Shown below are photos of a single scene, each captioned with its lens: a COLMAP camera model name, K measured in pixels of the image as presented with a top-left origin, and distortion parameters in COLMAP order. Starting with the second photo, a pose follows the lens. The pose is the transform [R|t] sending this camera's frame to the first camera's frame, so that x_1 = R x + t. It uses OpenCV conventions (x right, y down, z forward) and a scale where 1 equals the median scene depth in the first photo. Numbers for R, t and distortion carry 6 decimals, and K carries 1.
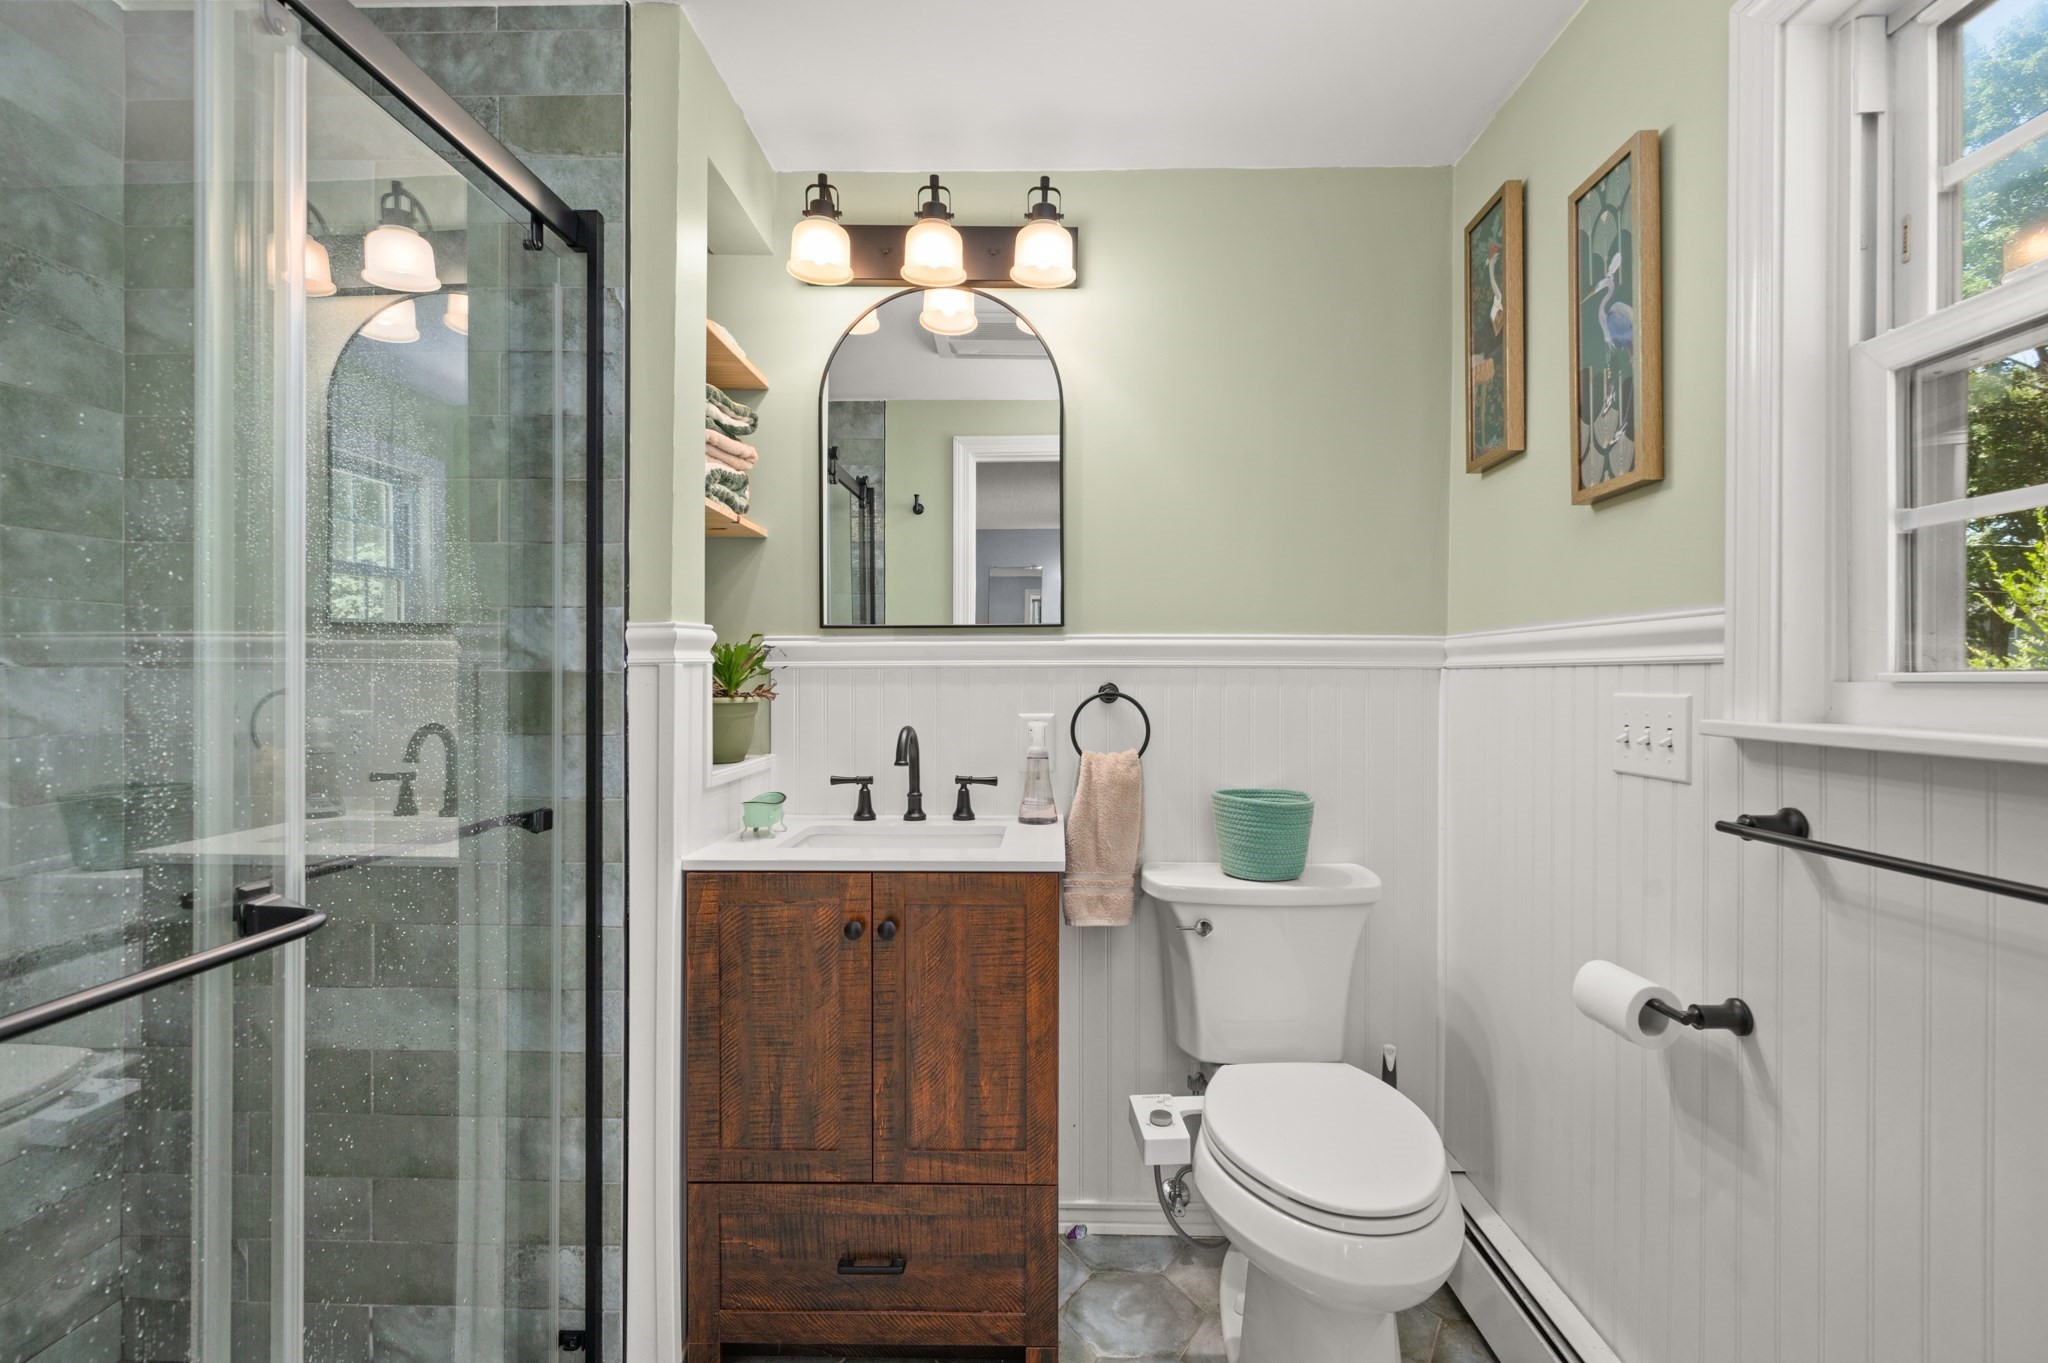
lens RADIAL K [[940.0, 0, 1030.9], [0, 940.0, 671.5], [0, 0, 1]] dist [0.000030, -0.000282]
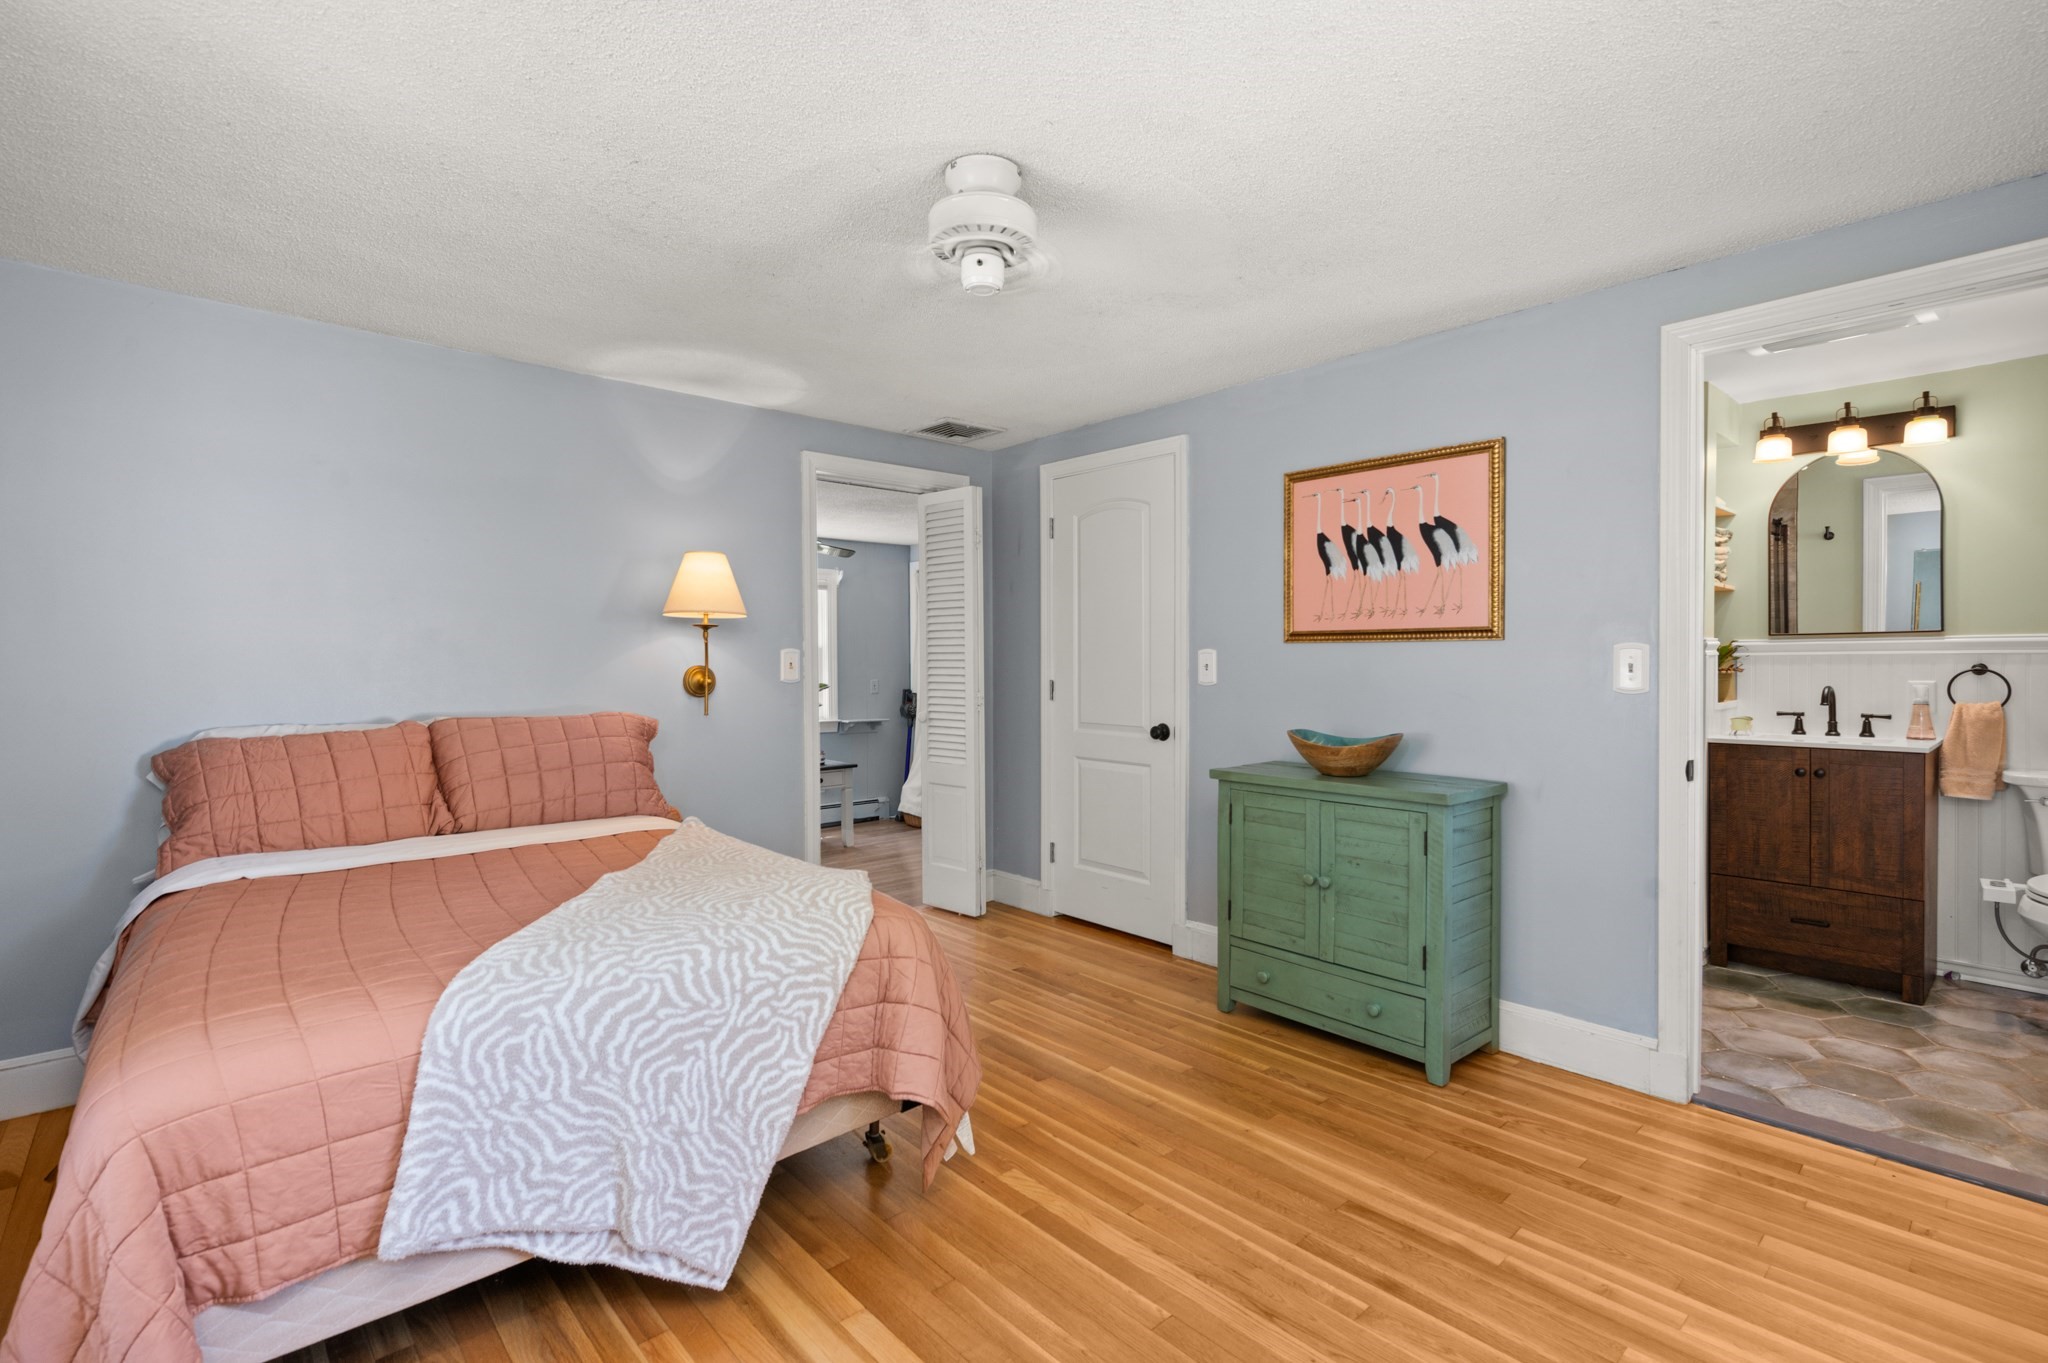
lens RADIAL K [[940.0, 0, 1030.9], [0, 940.0, 671.5], [0, 0, 1]] dist [0.000030, -0.000282]
pose [[0.688527, 0.004218, -0.725198, 0.161951], [0.009860, 0.999836, 0.015176, -0.019729], [0.725143, -0.017599, 0.688373, -1.739937]]
